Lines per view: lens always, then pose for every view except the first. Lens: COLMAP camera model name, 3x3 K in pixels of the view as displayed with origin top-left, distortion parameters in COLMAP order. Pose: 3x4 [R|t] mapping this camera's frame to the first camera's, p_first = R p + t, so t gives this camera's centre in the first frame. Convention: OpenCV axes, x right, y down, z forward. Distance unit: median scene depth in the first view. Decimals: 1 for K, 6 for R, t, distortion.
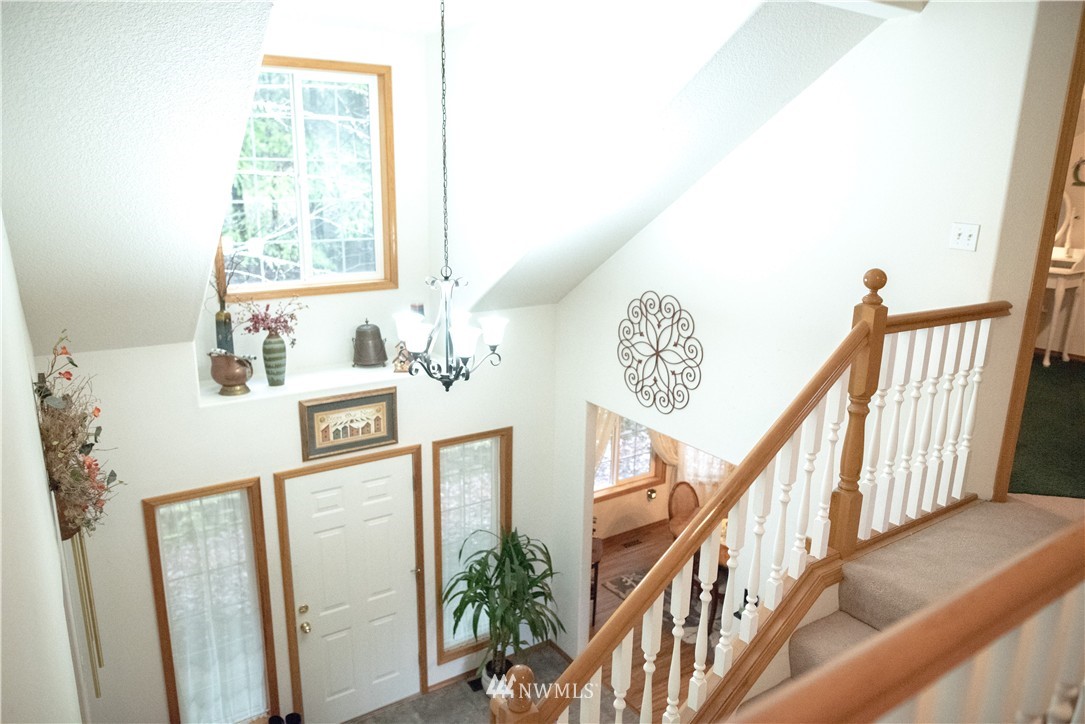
lens RADIAL K [[752.3, 0, 542.0], [0, 752.3, 361.7], [0, 0, 1]] dist [-0.012099, -0.002305]
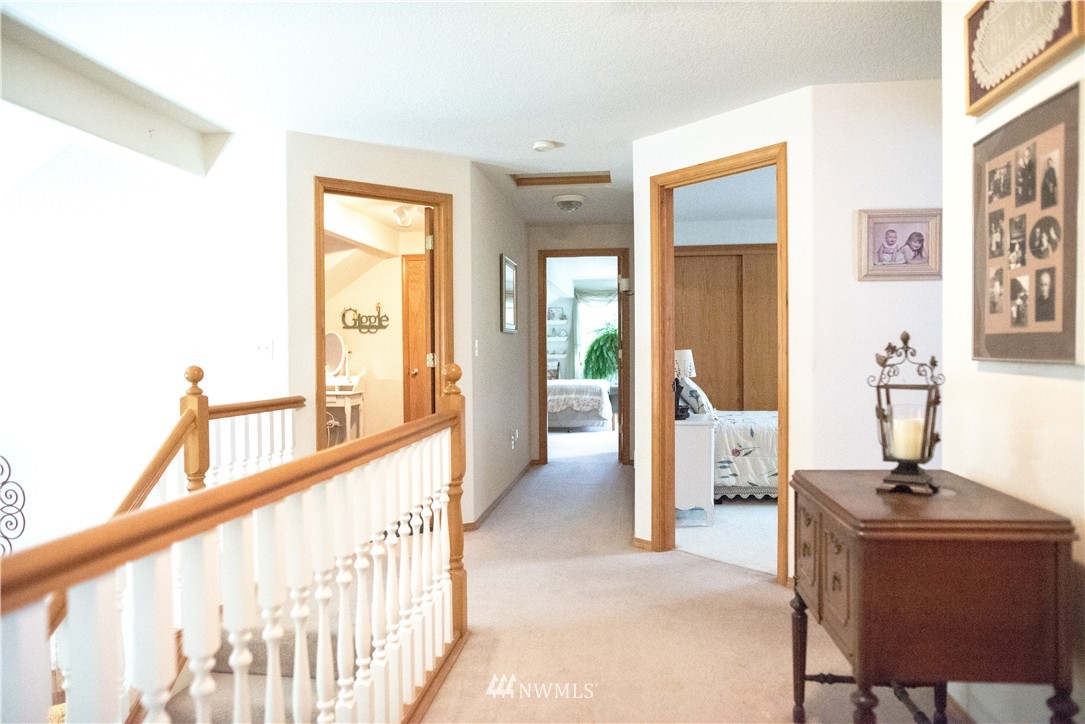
lens RADIAL K [[752.3, 0, 540.9], [0, 752.3, 358.8], [0, 0, 1]] dist [-0.012099, -0.002305]
pose [[0.663137, -0.037053, 0.747580, -0.080176], [0.207282, 0.968803, -0.135851, 0.139176], [-0.719224, 0.245048, 0.650130, -0.175649]]
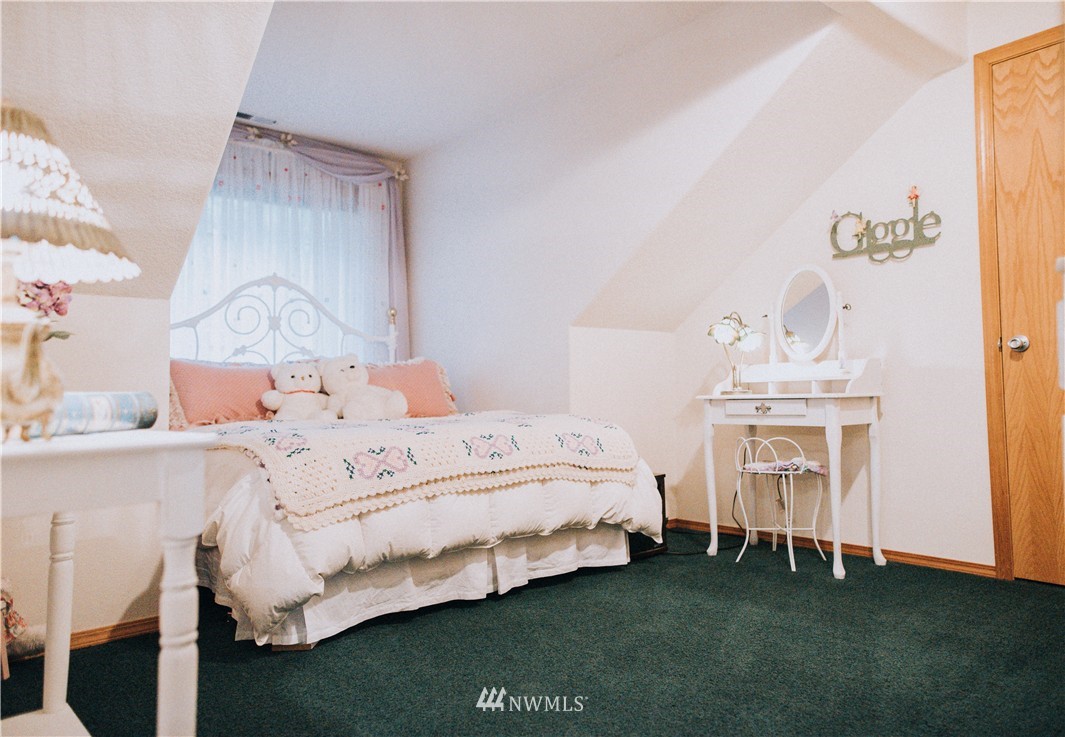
lens RADIAL K [[752.0, 0, 533.8], [0, 752.0, 360.4], [0, 0, 1]] dist [0.005539, 0.002906]
pose [[0.995241, -0.029812, 0.092768, 0.928366], [0.055297, 0.956693, -0.285799, -0.000677], [-0.080231, 0.289569, 0.953789, 1.050921]]
